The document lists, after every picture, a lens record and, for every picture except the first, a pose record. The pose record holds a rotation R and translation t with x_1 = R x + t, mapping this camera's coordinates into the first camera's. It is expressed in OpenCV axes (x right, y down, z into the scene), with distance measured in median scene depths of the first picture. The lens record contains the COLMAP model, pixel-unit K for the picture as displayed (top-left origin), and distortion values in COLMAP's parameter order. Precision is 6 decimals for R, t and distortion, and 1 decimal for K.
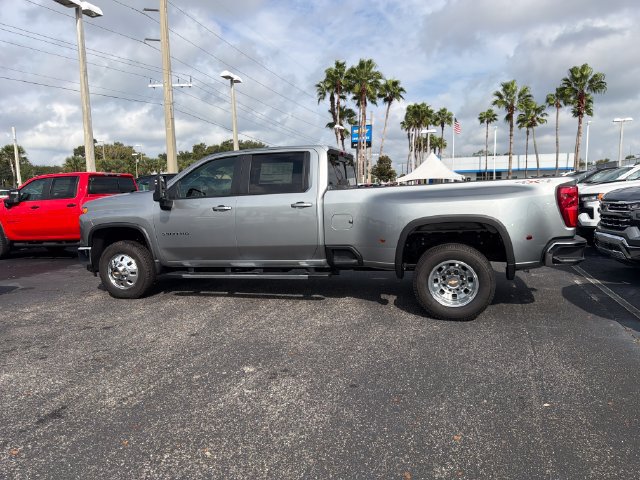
lens RADIAL K [[452.4, 0, 320.0], [0, 452.4, 240.0], [0, 0, 1]] dist [0.055513, -0.079893]
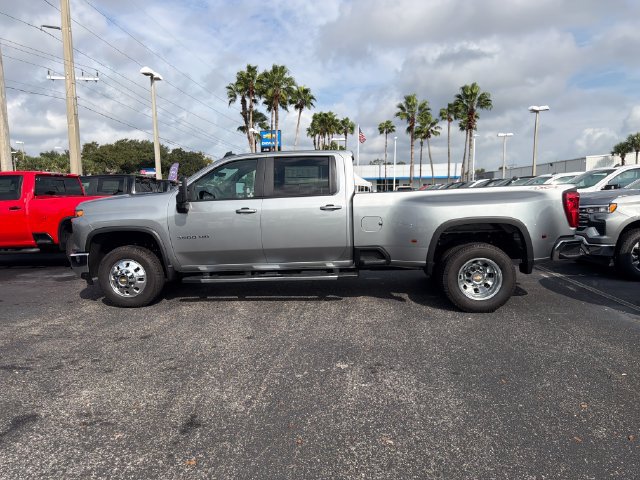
lens RADIAL K [[452.4, 0, 320.0], [0, 452.4, 240.0], [0, 0, 1]] dist [0.055513, -0.079893]
pose [[0.976114, -0.011345, 0.216961, -0.247491], [0.013550, 0.999871, -0.008681, 0.004148], [-0.216834, 0.011414, 0.976142, 0.001513]]
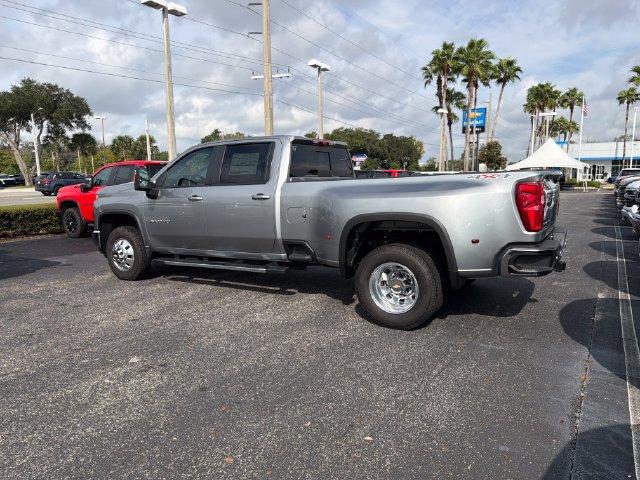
lens RADIAL K [[452.4, 0, 320.0], [0, 452.4, 240.0], [0, 0, 1]] dist [0.055513, -0.079893]
pose [[0.968814, 0.044337, -0.243792, 0.278026], [-0.037731, 0.998785, 0.031702, -0.017438], [0.244901, -0.021514, 0.969309, 0.068994]]
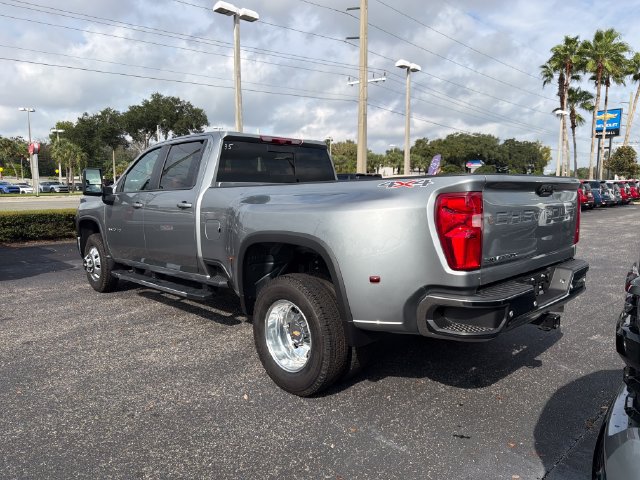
lens RADIAL K [[456.1, 0, 327.0], [0, 456.1, 236.6], [0, 0, 1]] dist [0.028237, -0.045090]
pose [[0.884272, 0.073236, -0.461194, 0.482149], [-0.071672, 0.997209, 0.020932, -0.048902], [0.461440, 0.014545, 0.887052, 0.335927]]
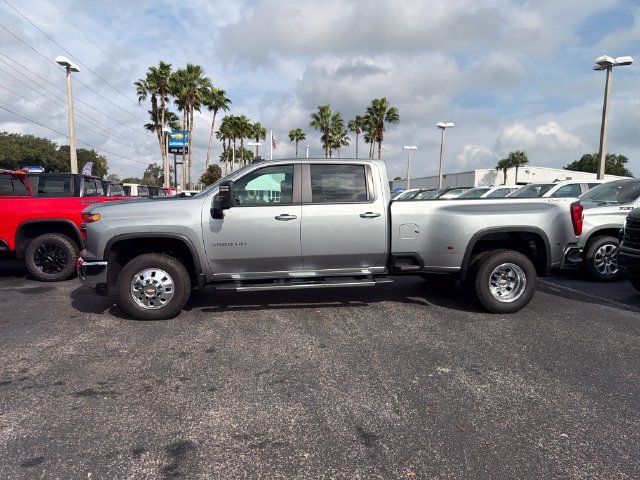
lens RADIAL K [[452.4, 0, 320.0], [0, 452.4, 240.0], [0, 0, 1]] dist [0.055513, -0.079893]
pose [[0.907527, -0.006439, 0.419943, -0.501554], [0.015364, 0.999722, -0.017875, -0.002185], [-0.419712, 0.022674, 0.907374, 0.085401]]
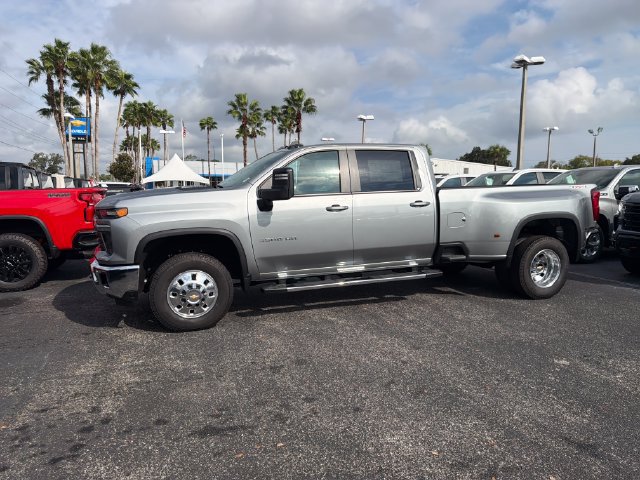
lens RADIAL K [[452.4, 0, 320.0], [0, 452.4, 240.0], [0, 0, 1]] dist [0.055513, -0.079893]
pose [[0.805402, -0.042656, 0.591192, -0.690180], [0.047695, 0.998837, 0.007091, -0.013427], [-0.590806, 0.022485, 0.806500, 0.282427]]
